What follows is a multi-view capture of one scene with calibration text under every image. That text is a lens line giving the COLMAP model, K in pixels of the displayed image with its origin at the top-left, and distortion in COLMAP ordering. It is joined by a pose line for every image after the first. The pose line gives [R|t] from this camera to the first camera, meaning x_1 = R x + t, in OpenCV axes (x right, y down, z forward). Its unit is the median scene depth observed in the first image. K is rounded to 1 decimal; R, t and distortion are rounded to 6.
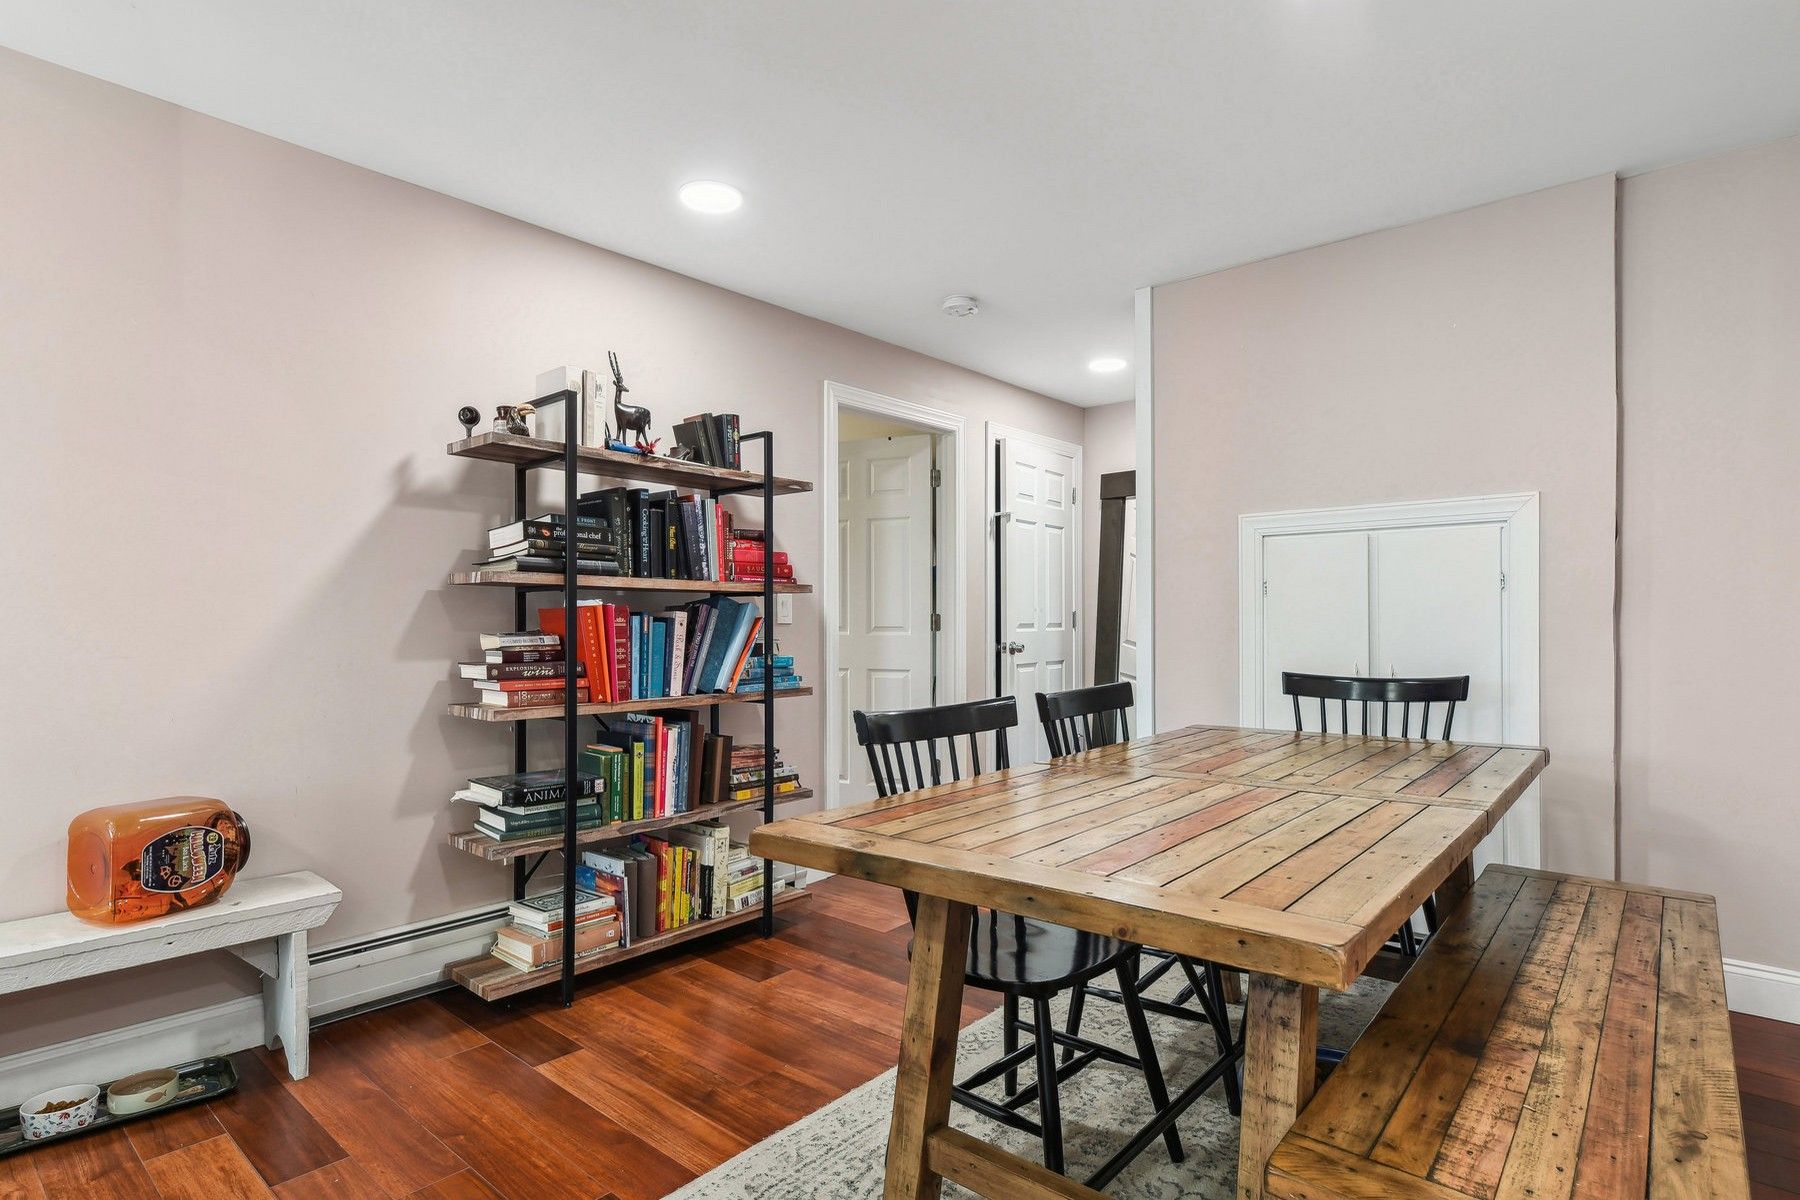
lens RADIAL K [[916.1, 0, 900.5], [0, 916.1, 608.2], [0, 0, 1]] dist [0.000033, 0.000000]
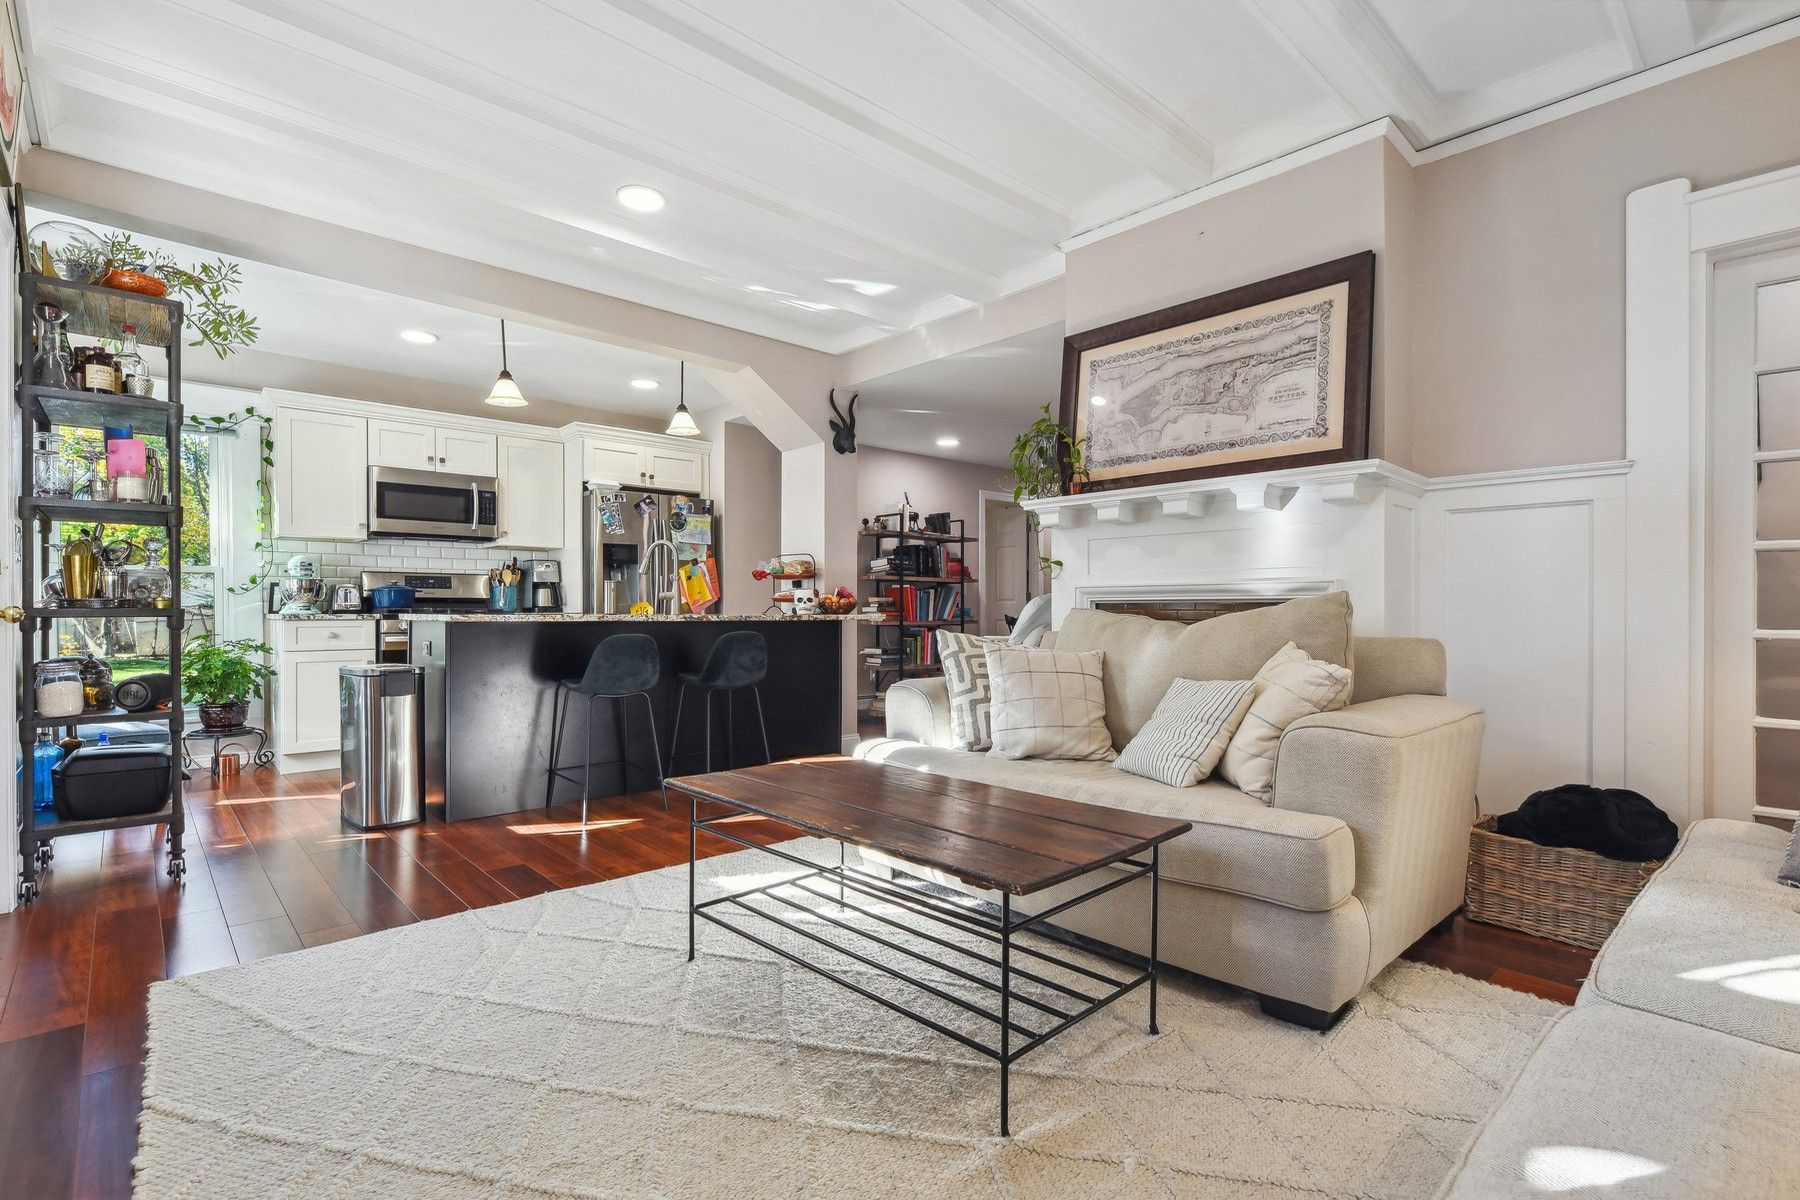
lens RADIAL K [[861.5, 0, 903.4], [0, 861.5, 608.4], [0, 0, 1]] dist [-0.000191, 0.000005]
pose [[0.994079, 0.001514, -0.108650, -0.048811], [-0.000418, 0.999949, 0.010105, 0.032591], [0.108660, -0.009999, 0.994029, -1.483908]]
